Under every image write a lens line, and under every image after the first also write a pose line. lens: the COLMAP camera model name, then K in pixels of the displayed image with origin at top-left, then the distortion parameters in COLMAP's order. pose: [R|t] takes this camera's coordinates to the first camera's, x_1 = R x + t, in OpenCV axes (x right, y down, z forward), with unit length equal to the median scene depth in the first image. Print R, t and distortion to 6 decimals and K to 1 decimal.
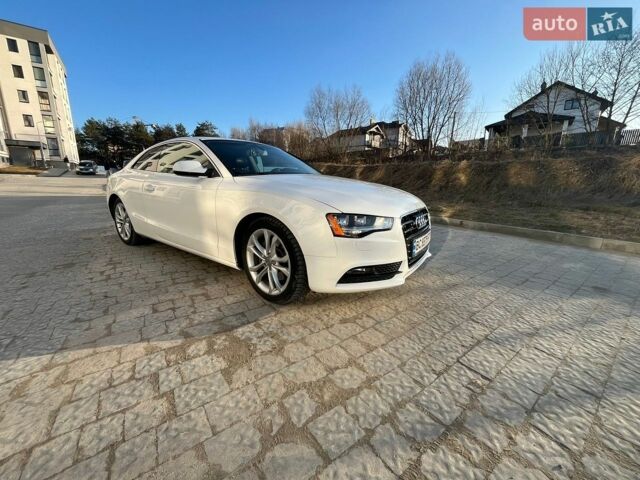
lens RADIAL K [[258.7, 0, 317.4], [0, 258.7, 238.8], [0, 0, 1]] dist [-0.002151, -0.000797]
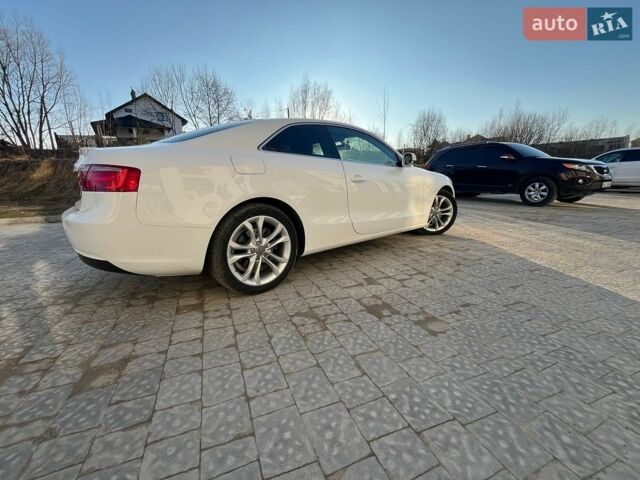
lens RADIAL K [[258.7, 0, 317.4], [0, 258.7, 238.8], [0, 0, 1]] dist [-0.002151, -0.000797]
pose [[0.231103, -0.238912, 0.943140, -2.341884], [0.244054, 0.952623, 0.181513, -0.303021], [-0.941822, 0.188229, 0.278461, 1.425410]]
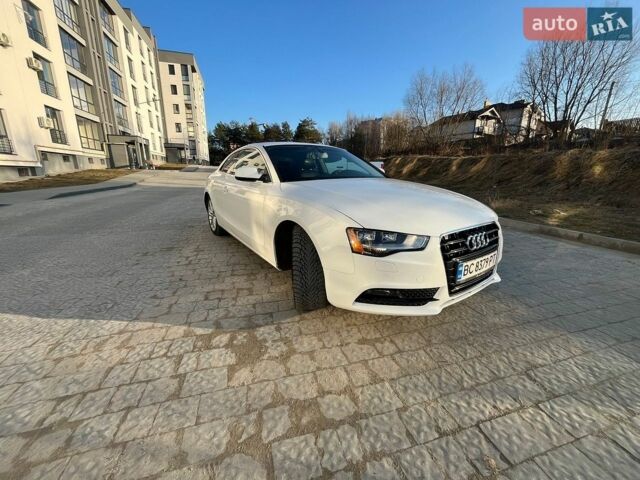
lens RADIAL K [[258.7, 0, 317.4], [0, 258.7, 238.8], [0, 0, 1]] dist [-0.002151, -0.000797]
pose [[0.939109, 0.081488, -0.333816, 0.223791], [-0.072196, 0.996581, 0.040171, -0.077511], [0.335948, -0.013624, 0.941782, 0.061214]]
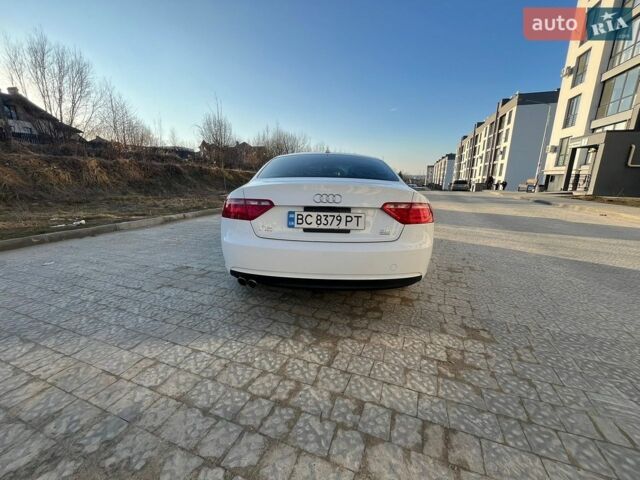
lens RADIAL K [[258.7, 0, 317.4], [0, 258.7, 238.8], [0, 0, 1]] dist [-0.002151, -0.000797]
pose [[-0.556549, -0.210413, 0.803729, -2.338120], [0.168945, 0.918524, 0.357452, -0.829342], [-0.813456, 0.334725, -0.475655, 3.048452]]
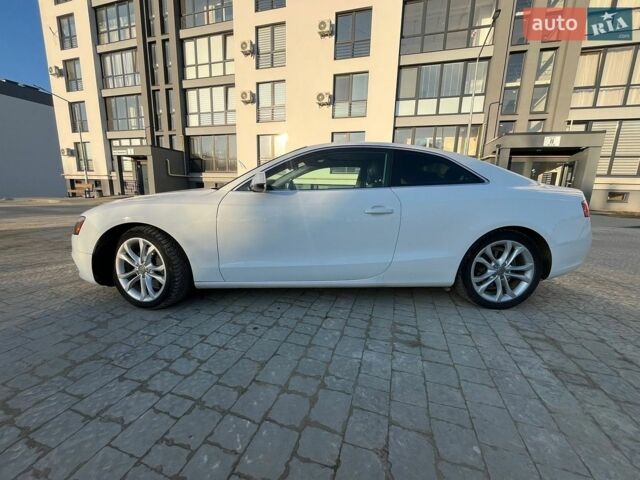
lens RADIAL K [[258.7, 0, 317.4], [0, 258.7, 238.8], [0, 0, 1]] dist [-0.002151, -0.000797]
pose [[-0.802360, 0.080933, -0.591328, 0.424992], [-0.162129, 0.923953, 0.346447, -0.704098], [0.574398, 0.373847, -0.728221, 3.003032]]
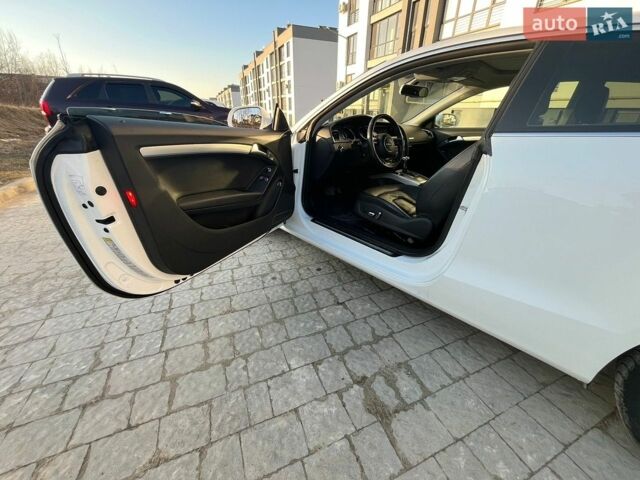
lens RADIAL K [[258.7, 0, 317.4], [0, 258.7, 238.8], [0, 0, 1]] dist [-0.002151, -0.000797]
pose [[-0.974136, -0.117094, 0.193255, -0.273146], [0.029658, 0.781601, 0.623074, -0.746584], [-0.224006, 0.612690, -0.757913, 2.905333]]
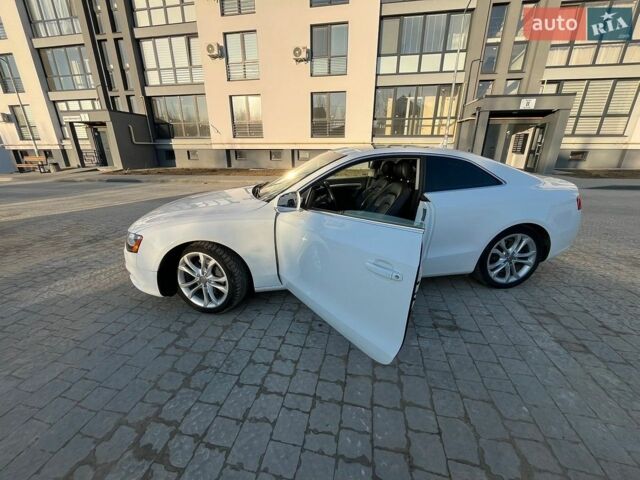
lens RADIAL K [[258.7, 0, 317.4], [0, 258.7, 238.8], [0, 0, 1]] dist [-0.002151, -0.000797]
pose [[-0.735273, 0.215675, -0.642540, 0.726198], [-0.152503, 0.871064, 0.466894, -0.883404], [0.660391, 0.441284, -0.607579, 2.804139]]
